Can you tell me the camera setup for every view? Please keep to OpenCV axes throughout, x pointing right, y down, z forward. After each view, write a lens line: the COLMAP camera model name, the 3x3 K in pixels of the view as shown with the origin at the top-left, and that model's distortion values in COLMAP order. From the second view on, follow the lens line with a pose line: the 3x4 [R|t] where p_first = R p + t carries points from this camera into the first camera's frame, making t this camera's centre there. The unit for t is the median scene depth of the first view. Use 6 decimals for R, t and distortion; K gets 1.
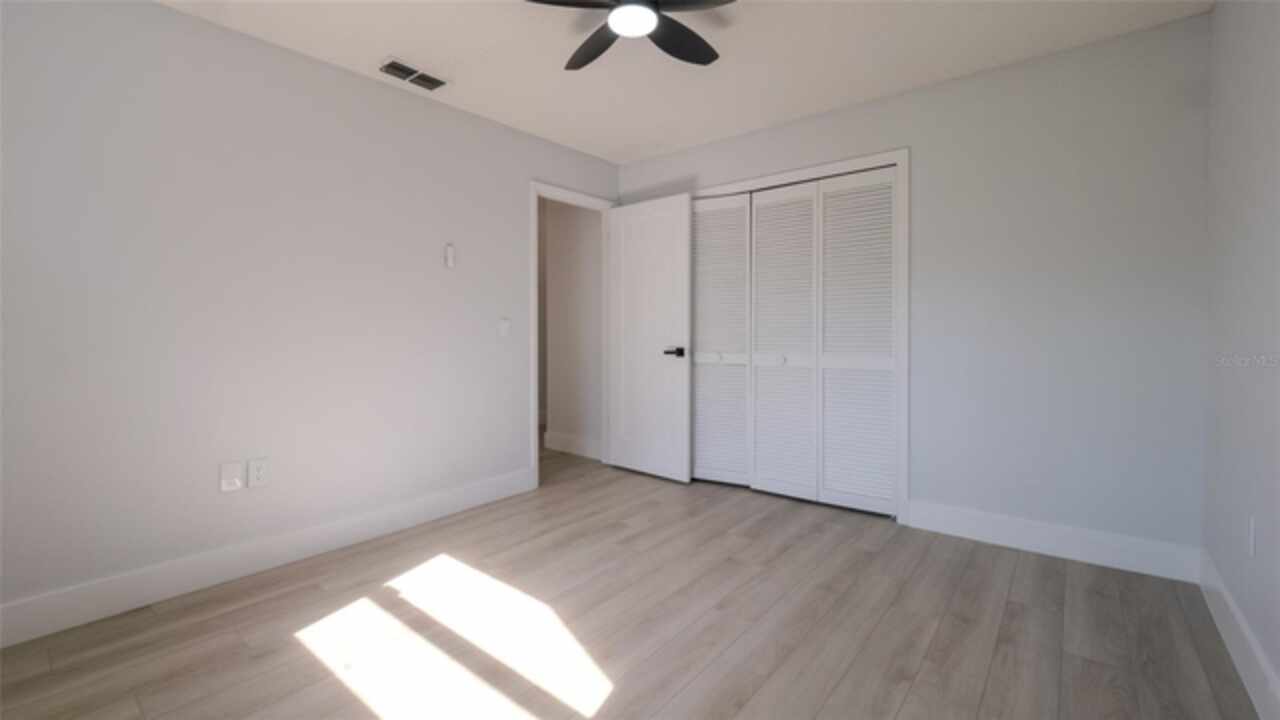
lens RADIAL K [[535.4, 0, 640.3], [0, 535.4, 351.5], [0, 0, 1]] dist [0.000343, -0.000038]
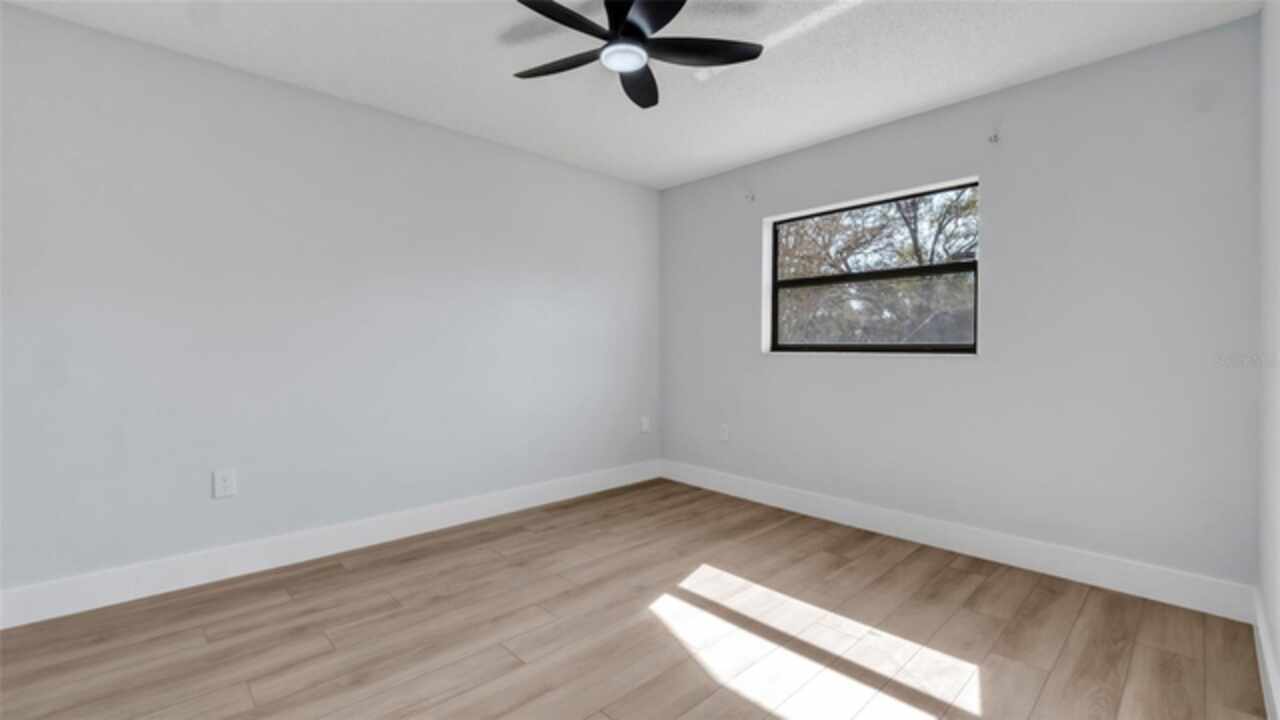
lens RADIAL K [[535.4, 0, 640.3], [0, 535.4, 351.5], [0, 0, 1]] dist [0.000343, -0.000038]
pose [[-0.992255, -0.001107, 0.124214, -0.171364], [0.005346, 0.998653, 0.051602, -0.081160], [-0.124104, 0.051867, -0.990913, 1.996249]]
